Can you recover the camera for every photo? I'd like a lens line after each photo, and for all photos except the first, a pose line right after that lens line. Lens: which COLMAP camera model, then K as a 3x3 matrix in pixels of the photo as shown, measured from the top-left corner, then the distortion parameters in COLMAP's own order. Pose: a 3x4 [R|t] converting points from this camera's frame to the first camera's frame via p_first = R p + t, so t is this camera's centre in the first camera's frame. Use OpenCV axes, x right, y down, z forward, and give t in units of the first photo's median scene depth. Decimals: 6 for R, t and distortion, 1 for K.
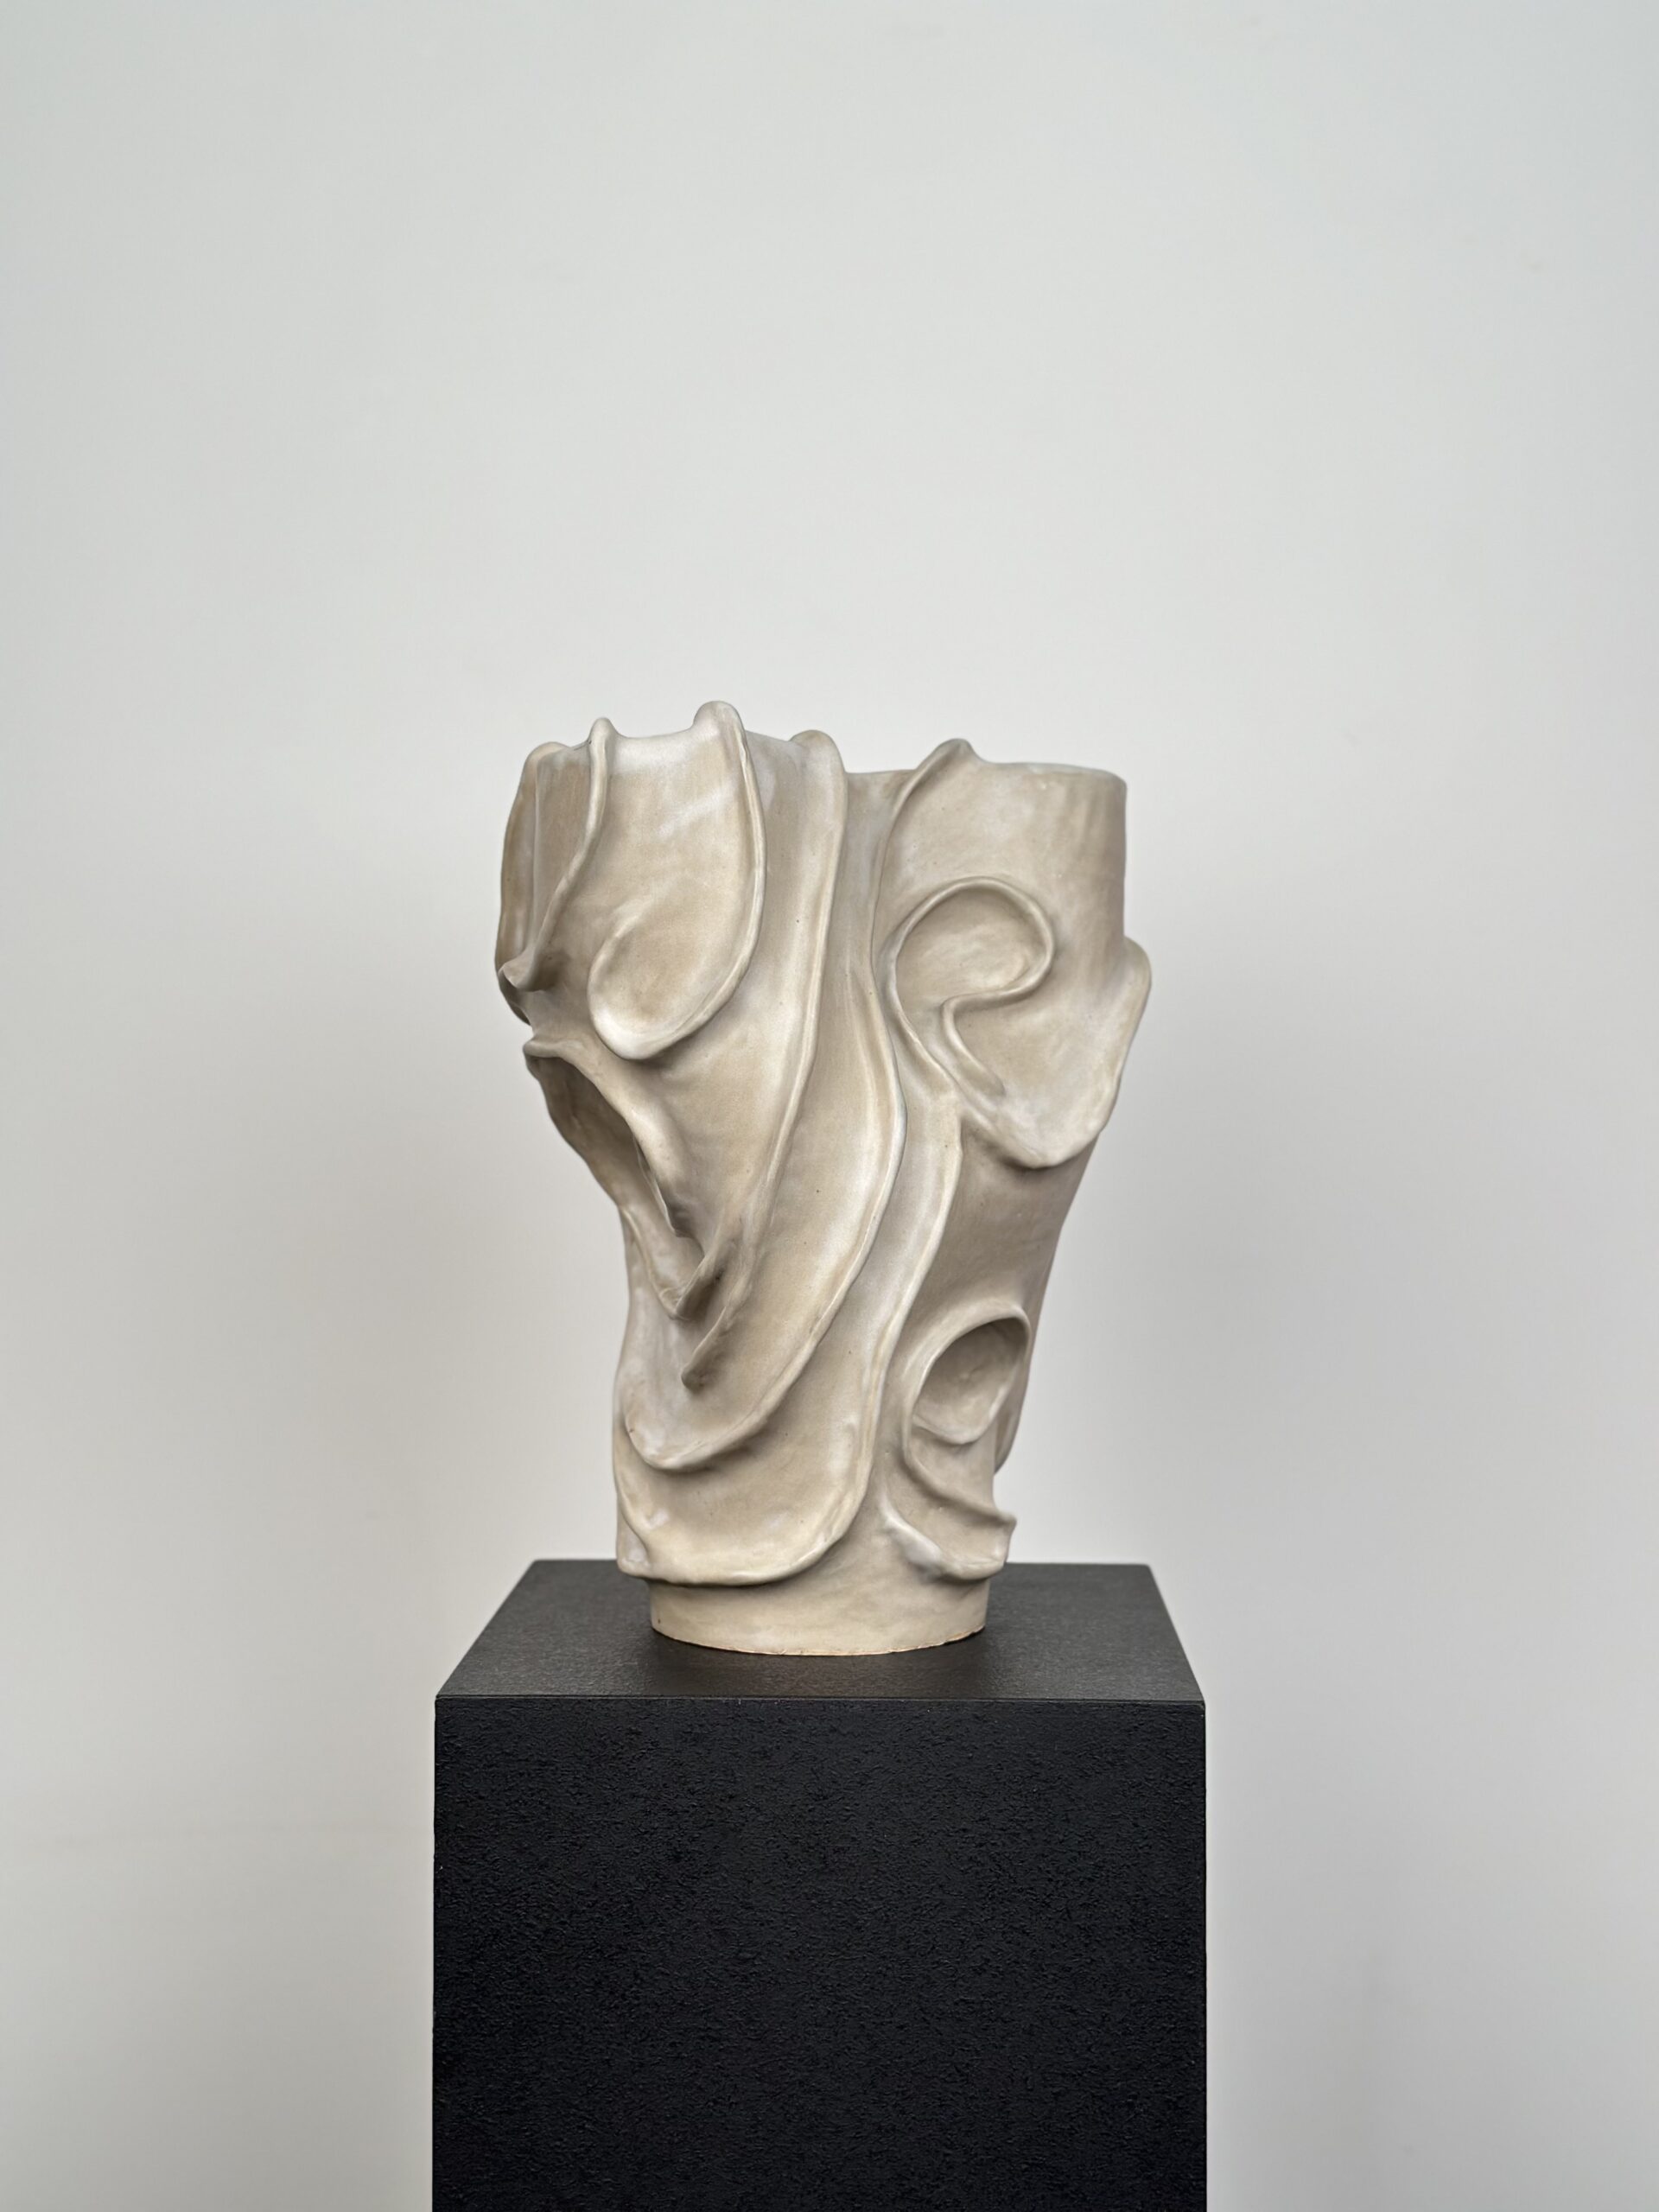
lens RADIAL K [[3026.1, 0, 831.7], [0, 3026.1, 1099.6], [0, 0, 1]] dist [0.077792, 0.000000]
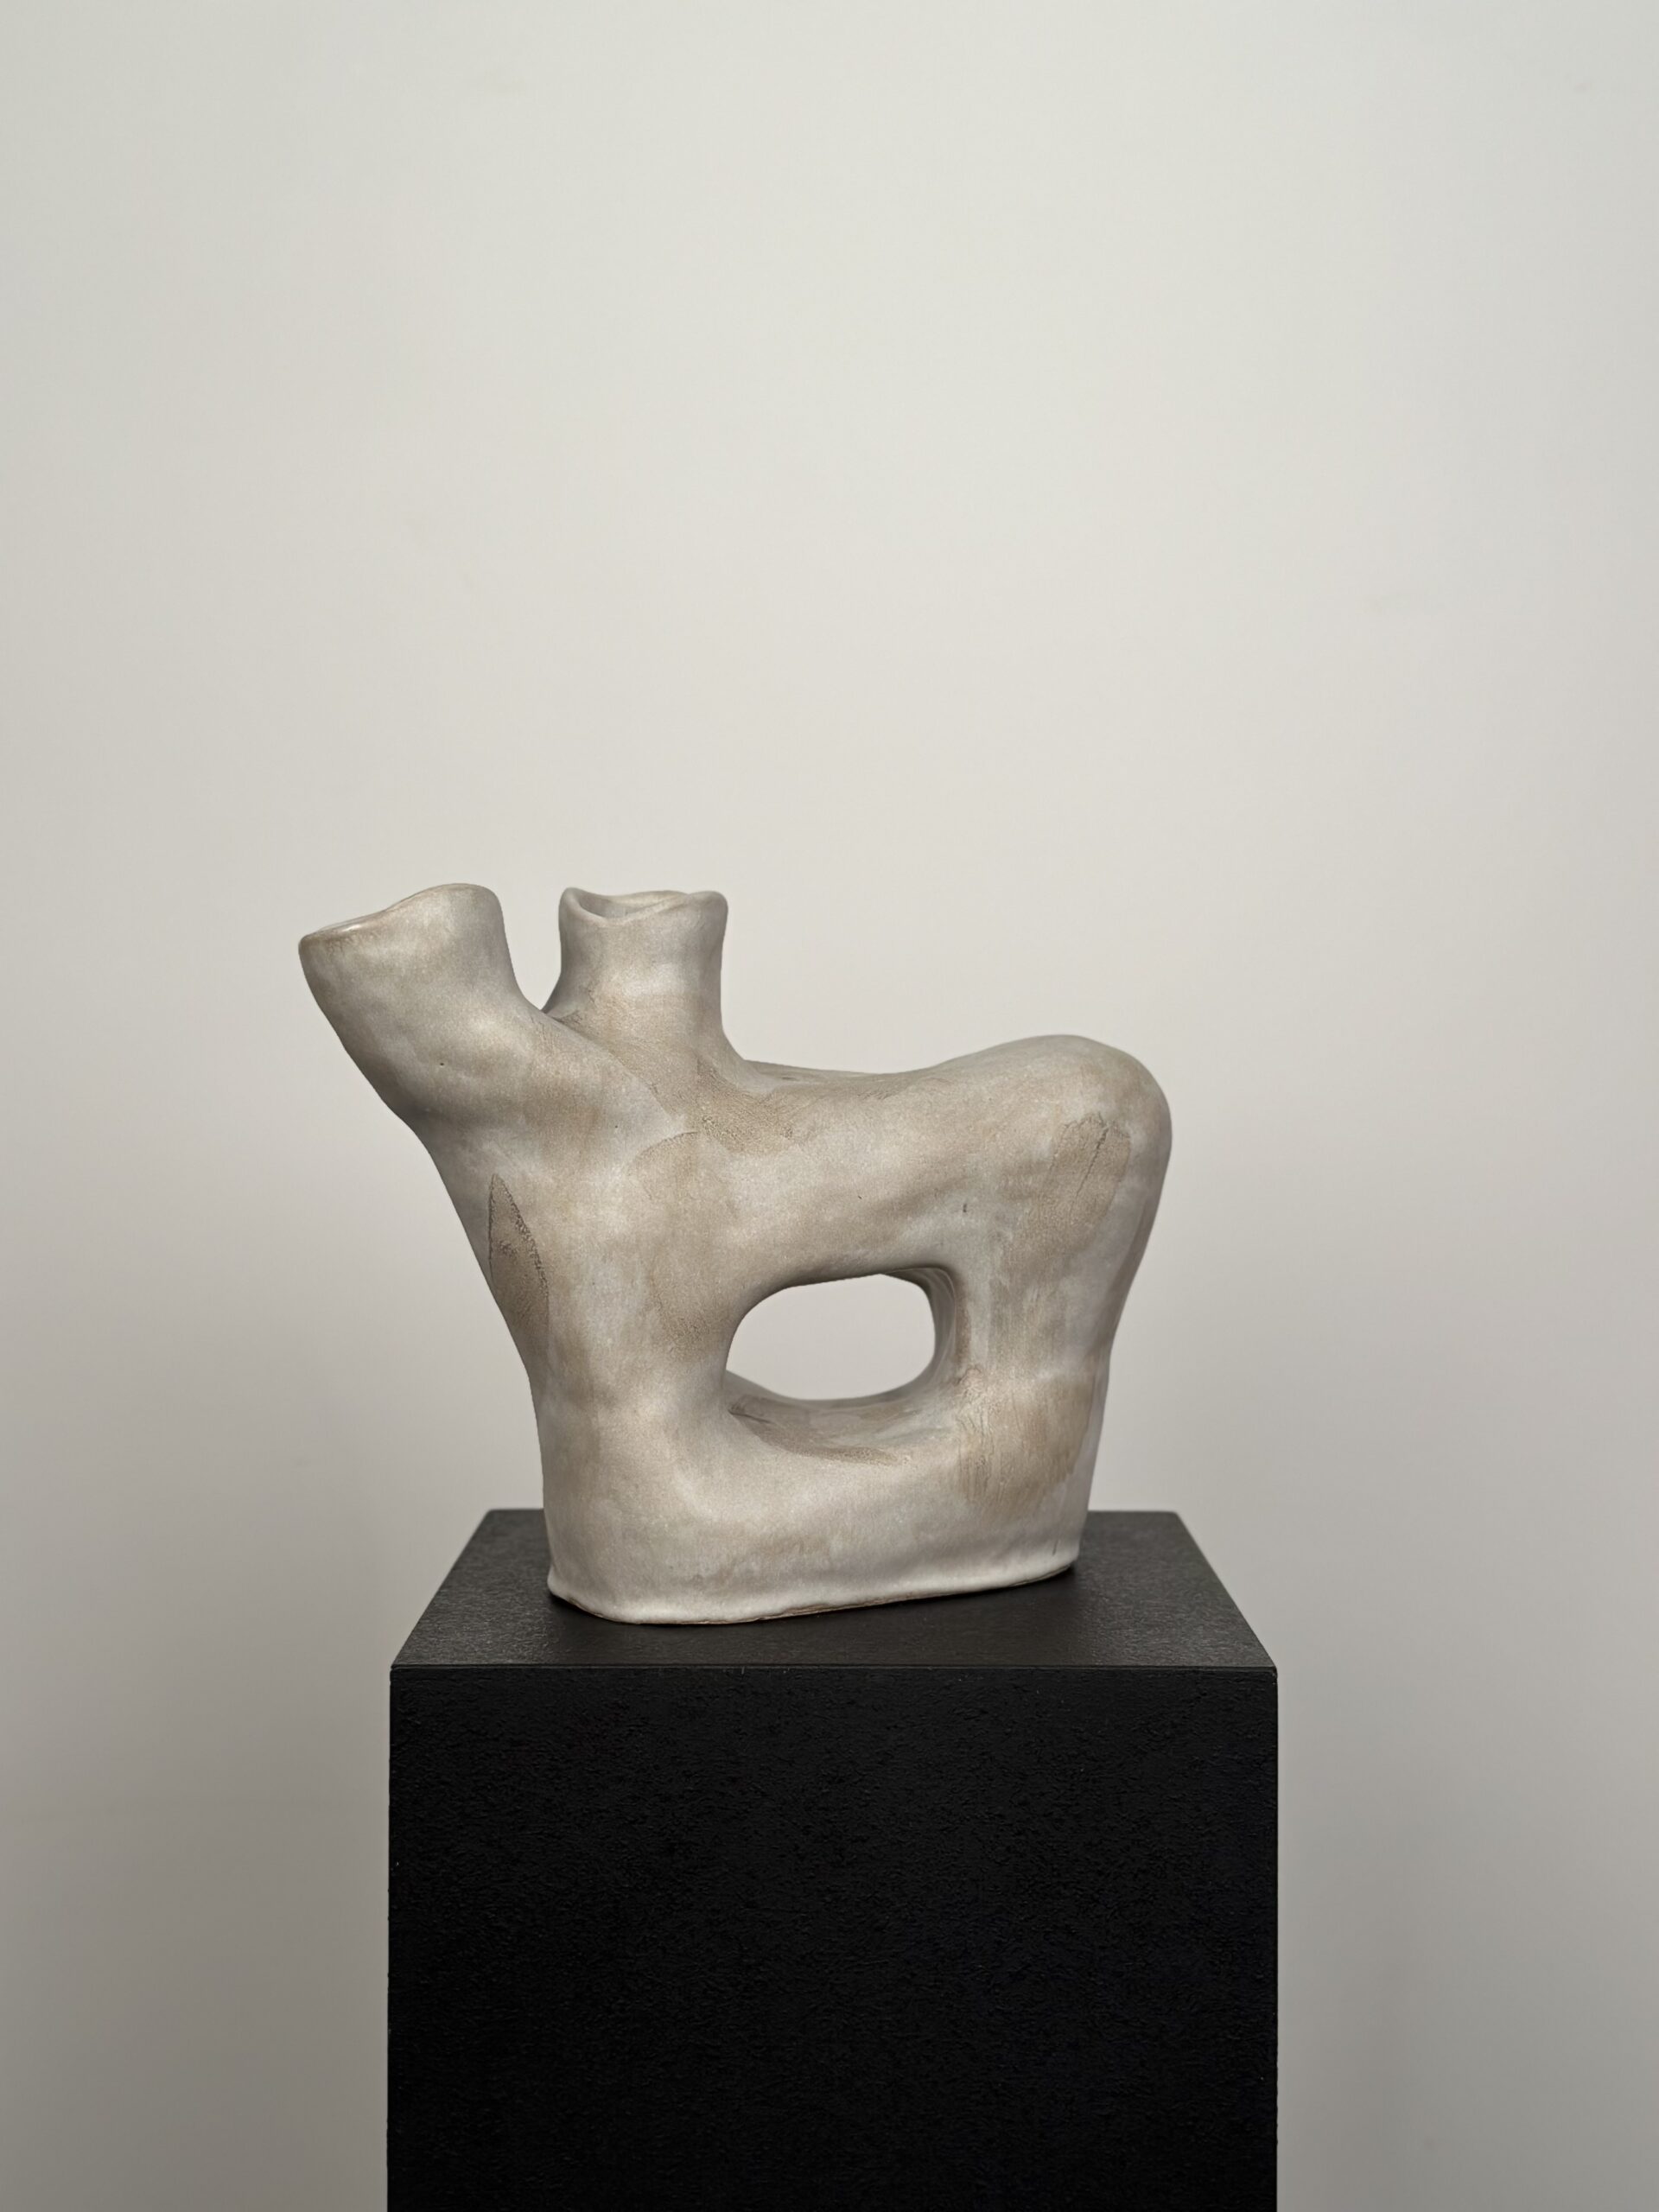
lens RADIAL K [[3026.1, 0, 833.7], [0, 3026.1, 1100.2], [0, 0, 1]] dist [0.077792, 0.000000]
pose [[0.999431, 0.000535, 0.033736, -0.033683], [-0.001081, 0.999869, 0.016154, 0.021148], [-0.033723, -0.016181, 0.999300, 0.134364]]
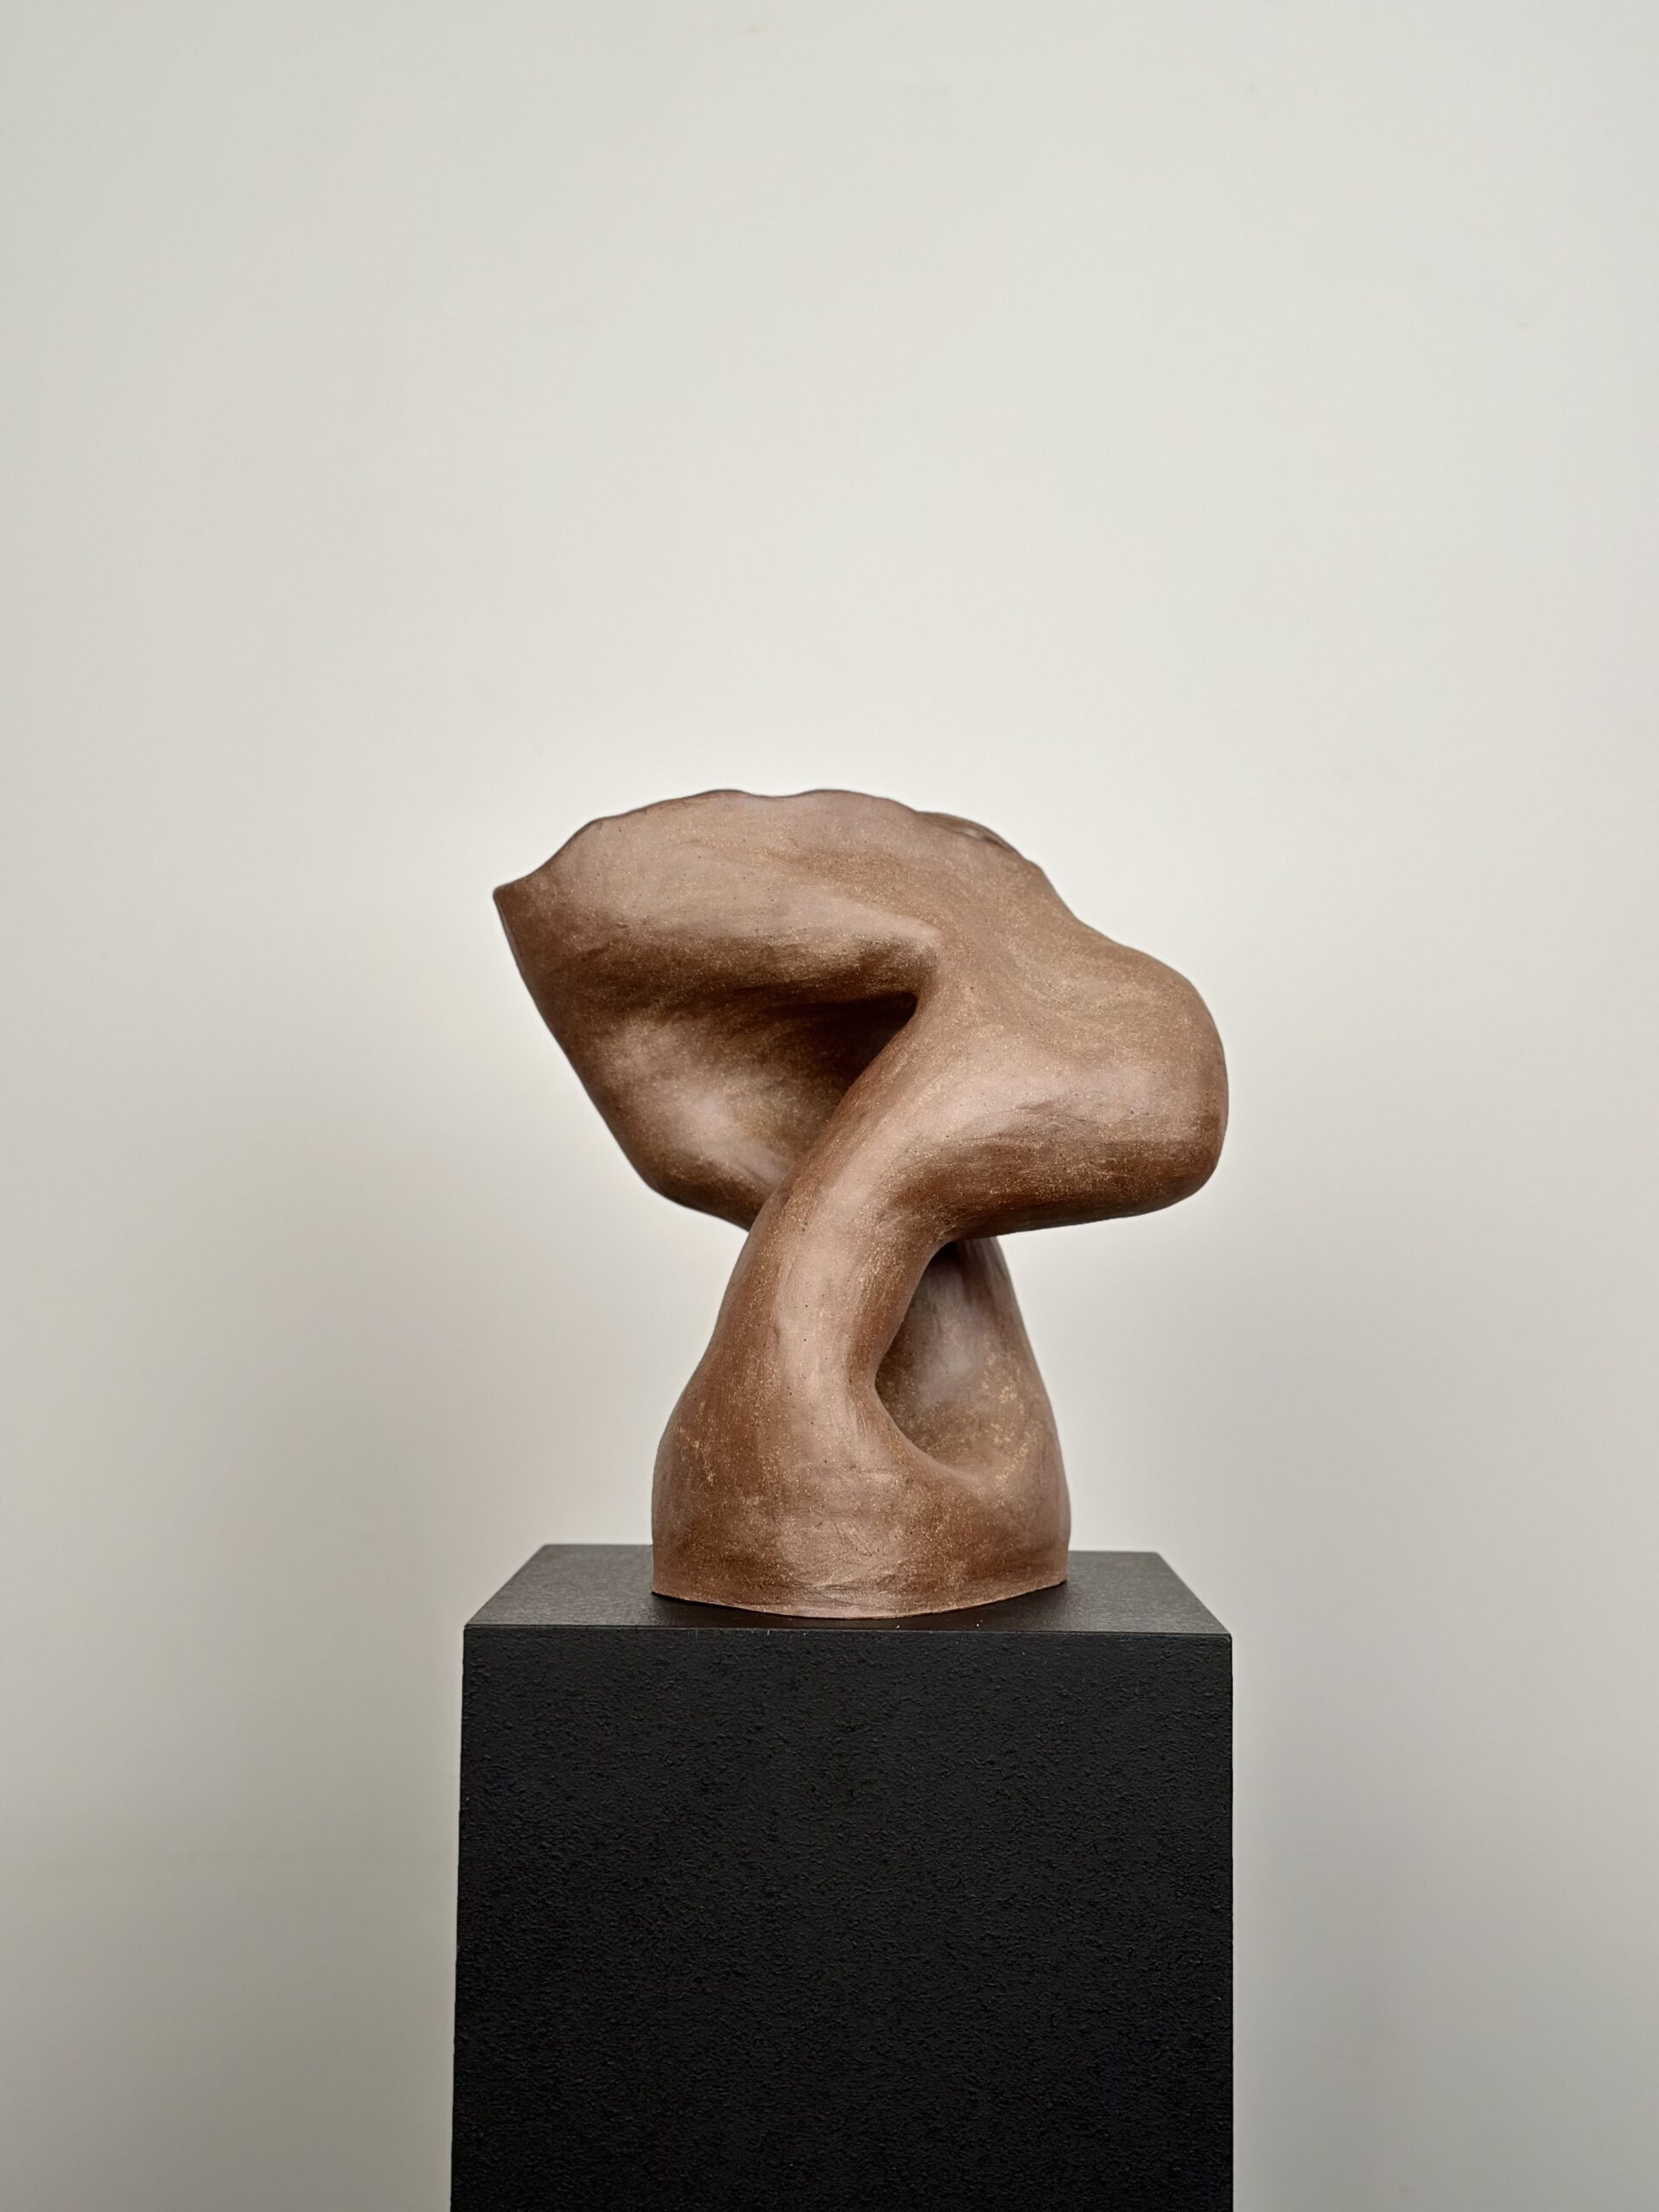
lens RADIAL K [[3026.1, 0, 826.8], [0, 3026.1, 1105.5], [0, 0, 1]] dist [0.077792, 0.000000]
pose [[0.999754, 0.010650, 0.019458, -0.032338], [-0.009327, 0.997719, -0.066861, 0.091371], [-0.020126, 0.066663, 0.997573, -0.011689]]
